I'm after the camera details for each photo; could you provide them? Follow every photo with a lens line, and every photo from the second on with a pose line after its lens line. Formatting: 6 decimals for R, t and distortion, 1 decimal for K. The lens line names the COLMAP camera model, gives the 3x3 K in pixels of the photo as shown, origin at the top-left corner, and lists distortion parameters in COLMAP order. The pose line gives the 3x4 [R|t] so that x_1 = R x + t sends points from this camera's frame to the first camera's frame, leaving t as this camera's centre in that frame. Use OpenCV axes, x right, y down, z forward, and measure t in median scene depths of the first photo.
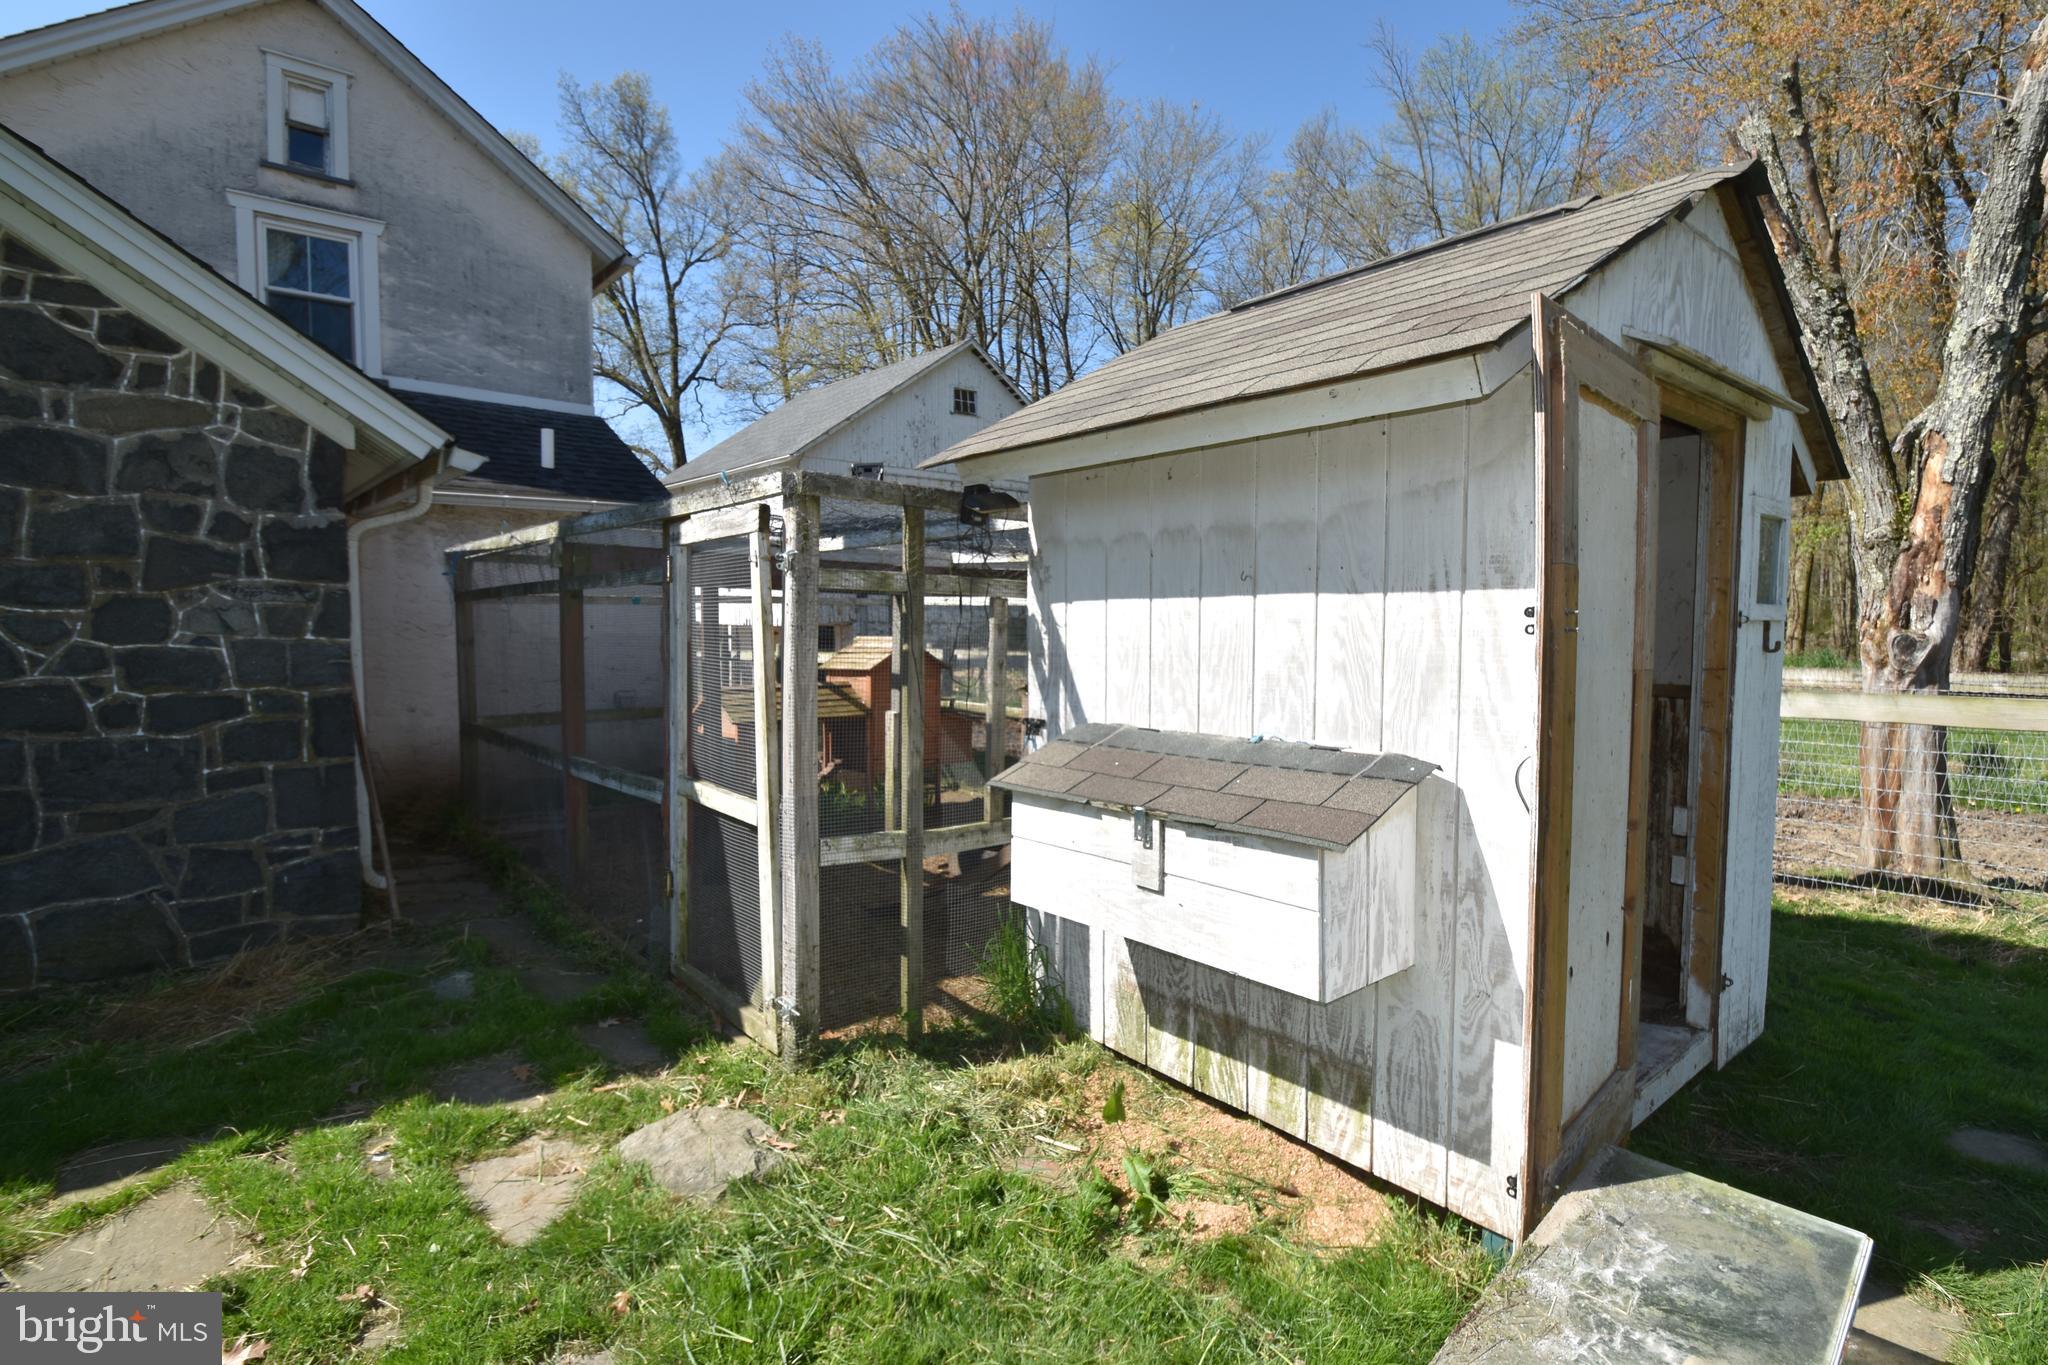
lens RADIAL K [[987.6, 0, 1010.2], [0, 987.6, 667.3], [0, 0, 1]] dist [0.001916, -0.000683]
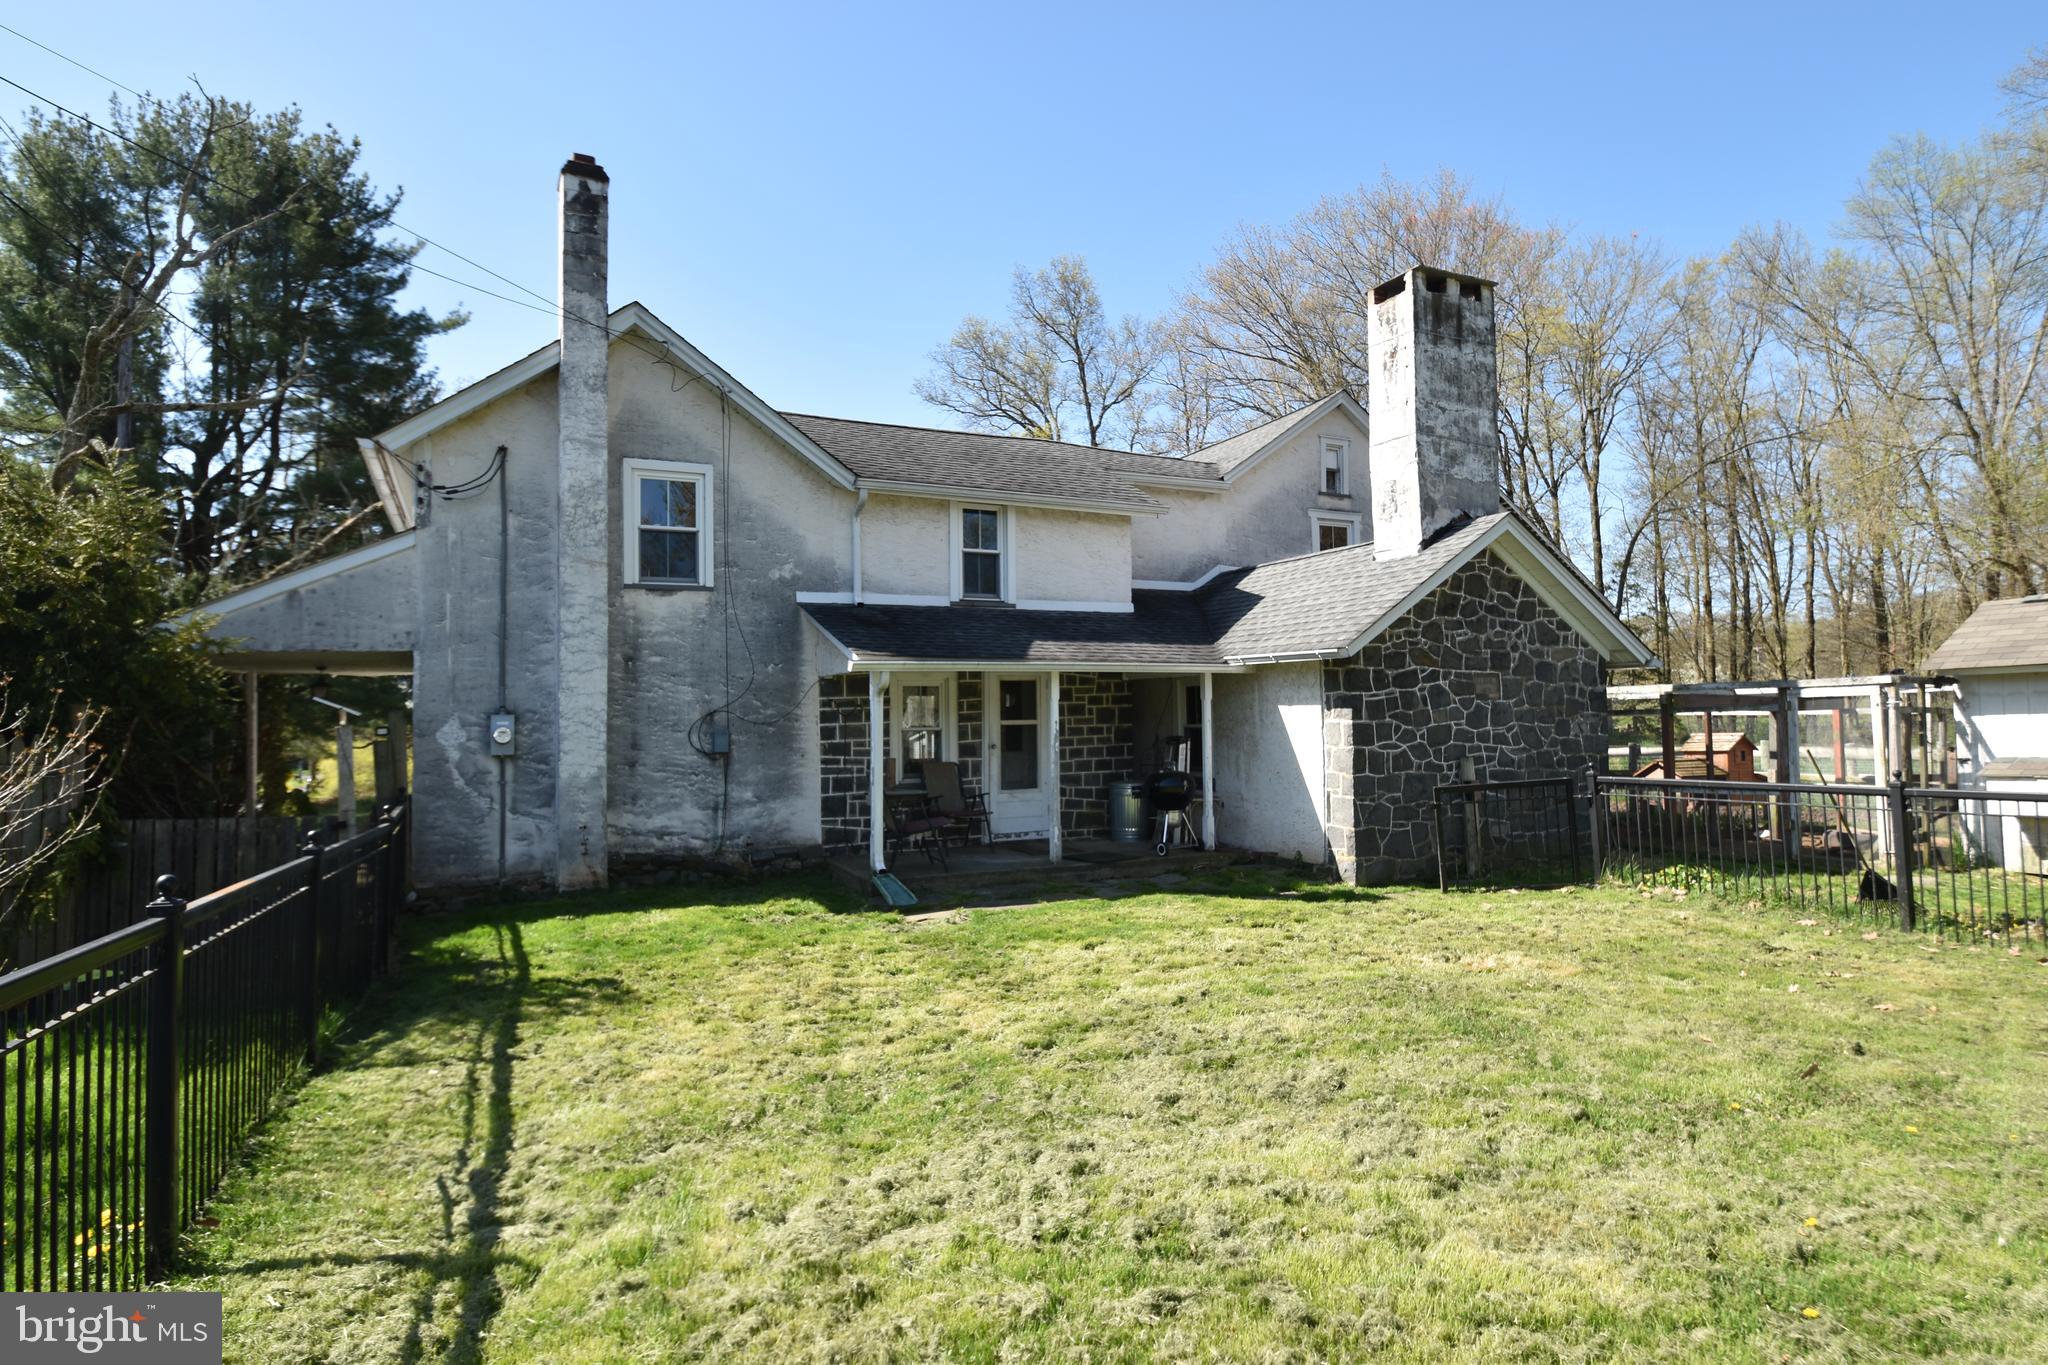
lens RADIAL K [[1115.7, 0, 974.0], [0, 1115.7, 681.5], [0, 0, 1]] dist [-0.016401, -0.011634]
pose [[0.962071, -0.025196, -0.271631, -0.803374], [0.000275, 0.995815, -0.091396, 0.051966], [0.272797, 0.087855, 0.958052, -1.198804]]
